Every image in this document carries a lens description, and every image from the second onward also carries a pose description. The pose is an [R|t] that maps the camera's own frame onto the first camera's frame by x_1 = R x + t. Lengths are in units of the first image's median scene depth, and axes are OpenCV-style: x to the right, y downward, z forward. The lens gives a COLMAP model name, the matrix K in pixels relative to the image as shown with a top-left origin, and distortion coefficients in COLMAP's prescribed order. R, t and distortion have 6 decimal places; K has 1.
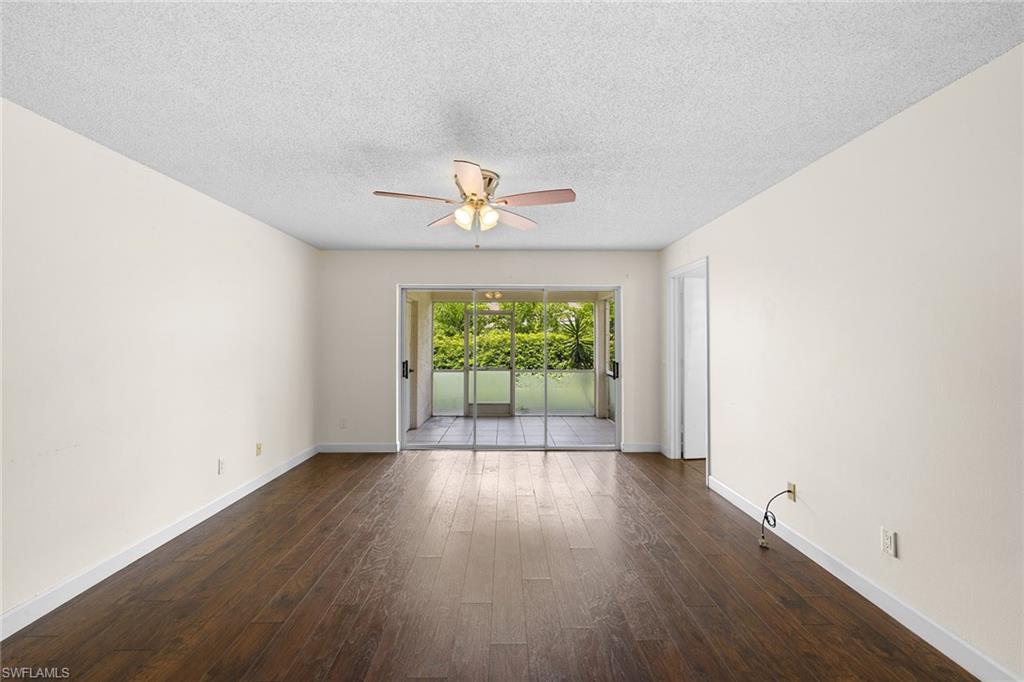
lens RADIAL K [[428.9, 0, 511.3], [0, 428.9, 335.0], [0, 0, 1]] dist [0.000985, 0.001039]
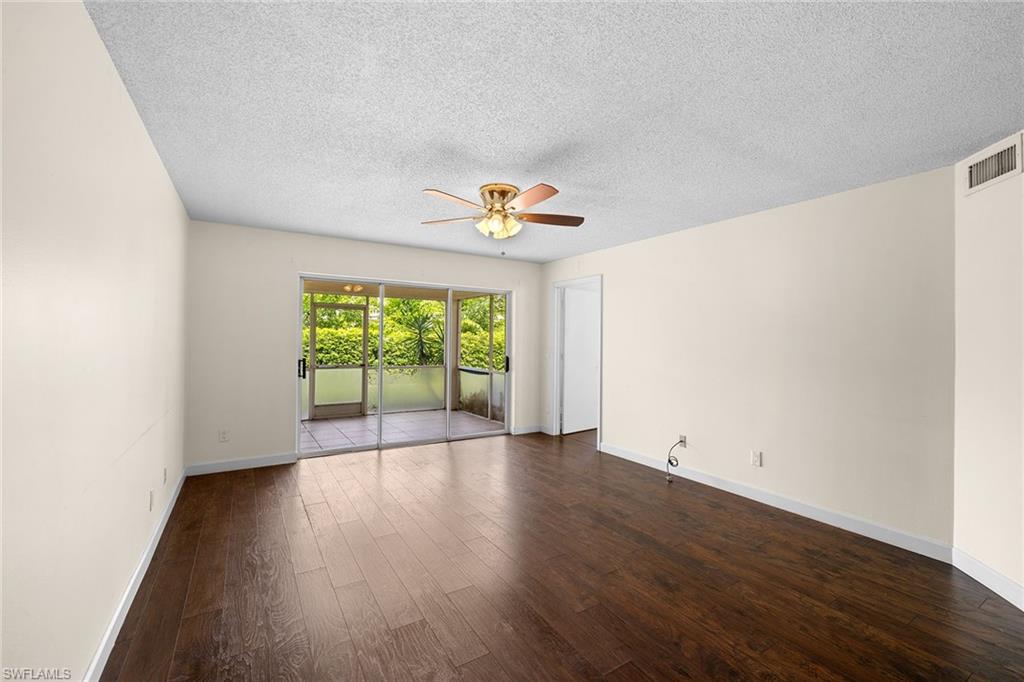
lens RADIAL K [[428.9, 0, 510.9], [0, 428.9, 336.6], [0, 0, 1]] dist [0.000985, 0.001039]
pose [[0.857724, 0.011643, 0.513979, -0.331377], [-0.018158, 0.999806, 0.007654, -0.000189], [-0.513790, -0.015898, 0.857769, 0.016213]]
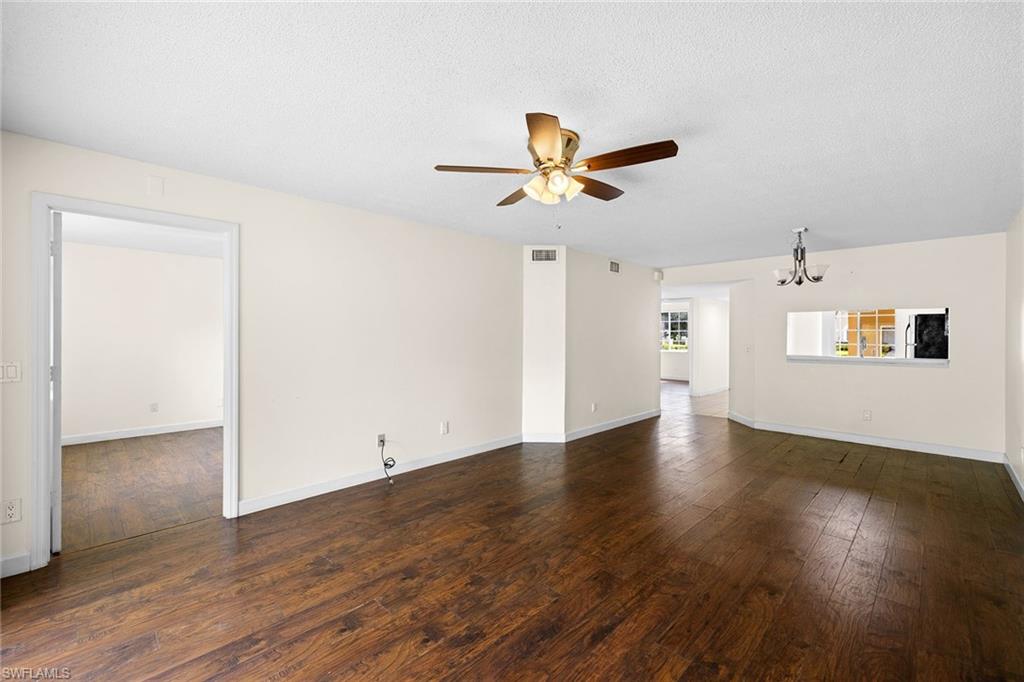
lens RADIAL K [[428.9, 0, 508.5], [0, 428.9, 331.3], [0, 0, 1]] dist [0.000985, 0.001039]
pose [[-0.698211, 0.001211, 0.715891, -0.336569], [-0.014038, 0.999783, -0.015382, 0.012280], [-0.715755, -0.020790, -0.698042, 0.884037]]
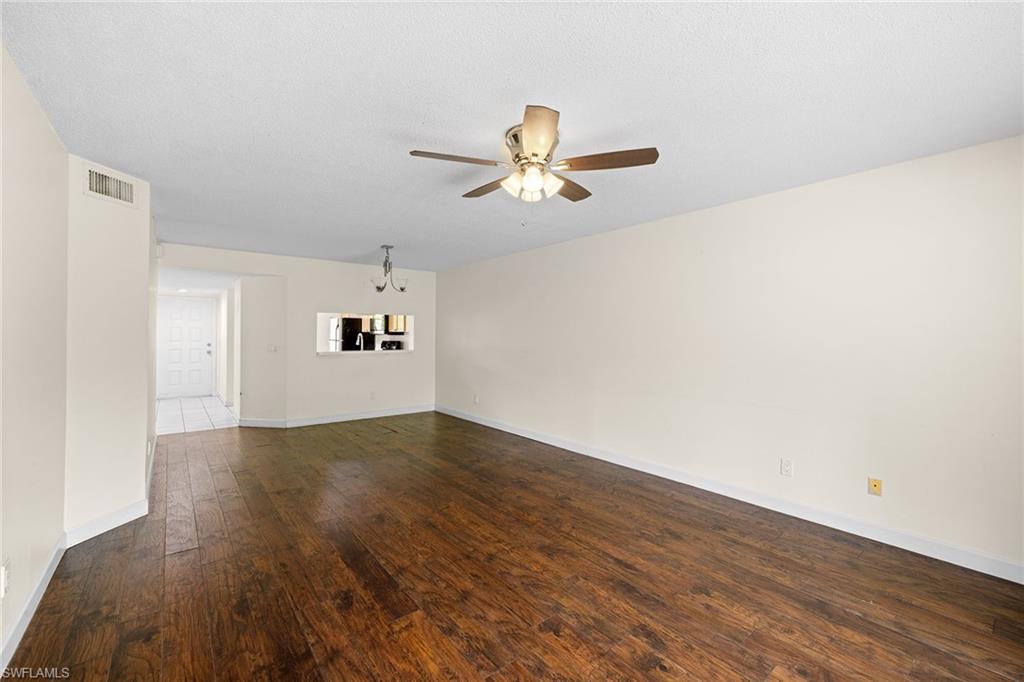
lens RADIAL K [[428.9, 0, 511.3], [0, 428.9, 344.8], [0, 0, 1]] dist [0.000985, 0.001039]
pose [[-0.792873, 0.012343, -0.609262, 0.238503], [0.004593, 0.999888, 0.014278, 0.011752], [0.609370, 0.008522, -0.792840, 0.867233]]
